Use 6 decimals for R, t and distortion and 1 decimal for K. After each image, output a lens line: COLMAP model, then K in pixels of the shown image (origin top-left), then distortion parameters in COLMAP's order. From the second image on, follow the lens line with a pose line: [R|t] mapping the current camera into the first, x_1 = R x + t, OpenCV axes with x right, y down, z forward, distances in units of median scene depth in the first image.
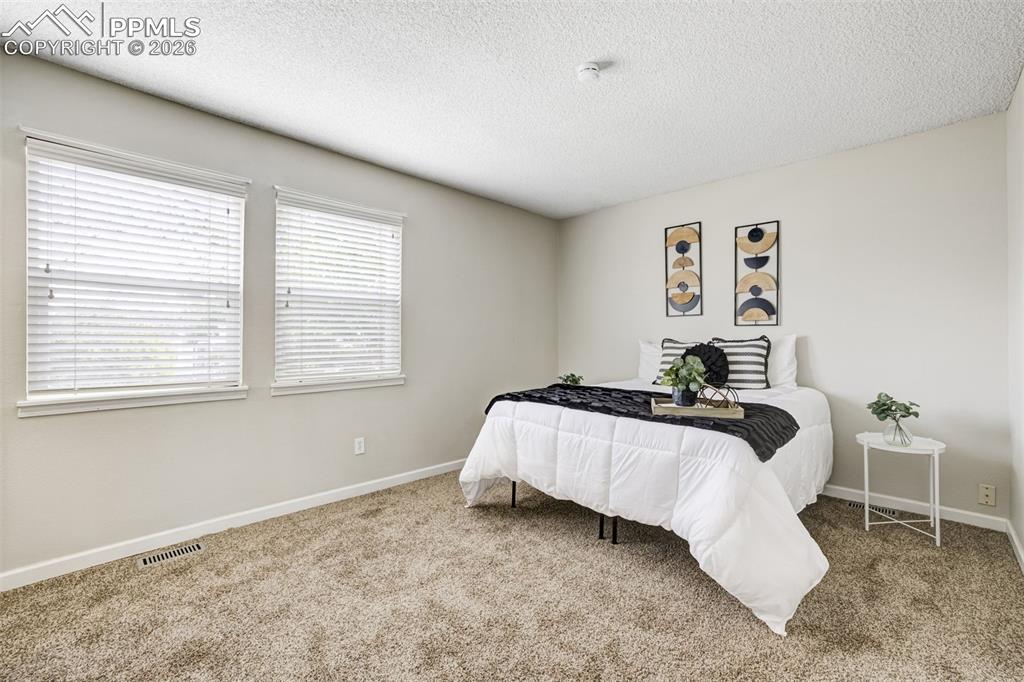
lens RADIAL K [[458.0, 0, 538.4], [0, 458.0, 334.2], [0, 0, 1]] dist [-0.039538, 0.040558]
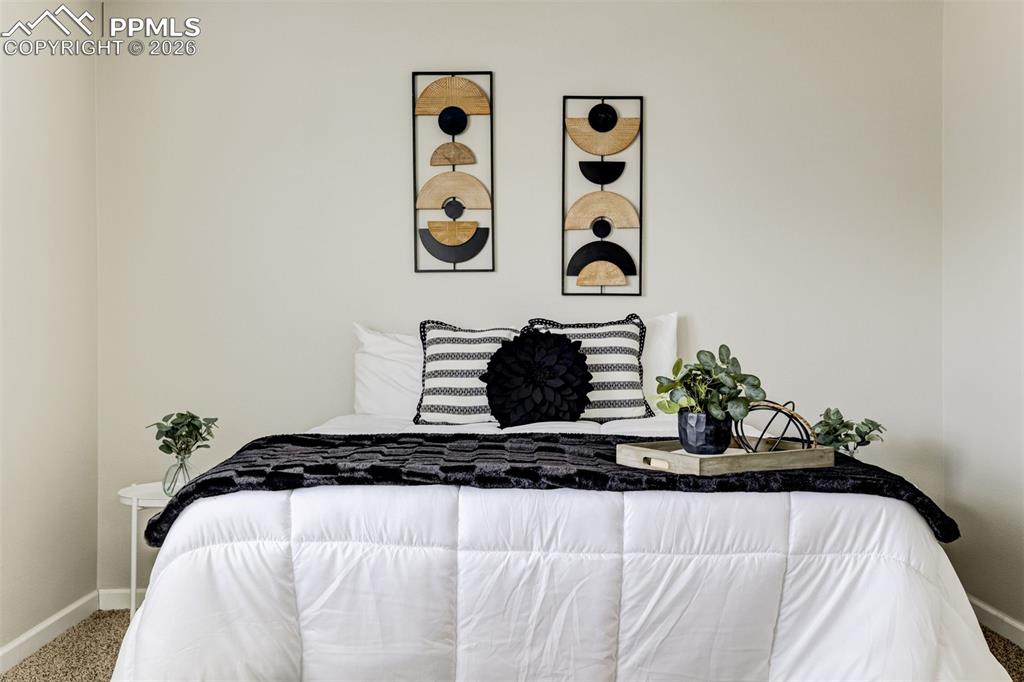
lens RADIAL K [[950.3, 0, 527.2], [0, 950.3, 337.7], [0, 0, 1]] dist [0.046707, 0.002390]
pose [[0.719367, -0.001785, 0.694627, -0.325985], [-0.003733, 0.999972, 0.006435, 0.022169], [-0.694620, -0.007222, 0.719341, 0.286143]]
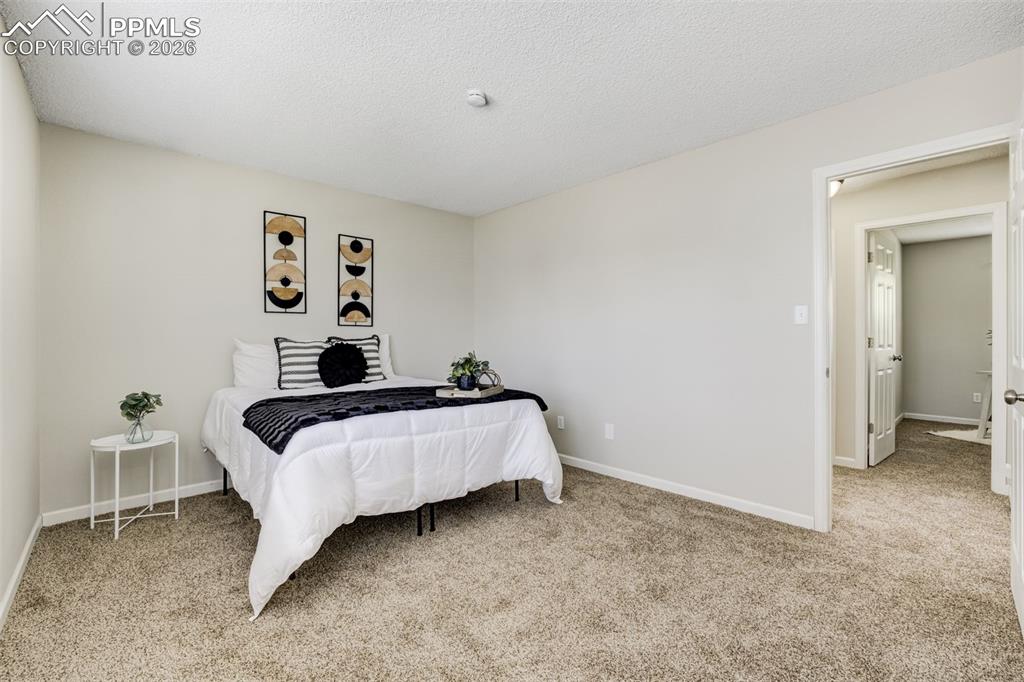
lens RADIAL K [[441.3, 0, 514.0], [0, 441.3, 340.3], [0, 0, 1]] dist [-0.037501, 0.015189]
pose [[0.069891, -0.005618, 0.997539, -0.590760], [-0.008151, 0.999948, 0.006203, 0.006990], [-0.997521, -0.008565, 0.069841, 0.525536]]
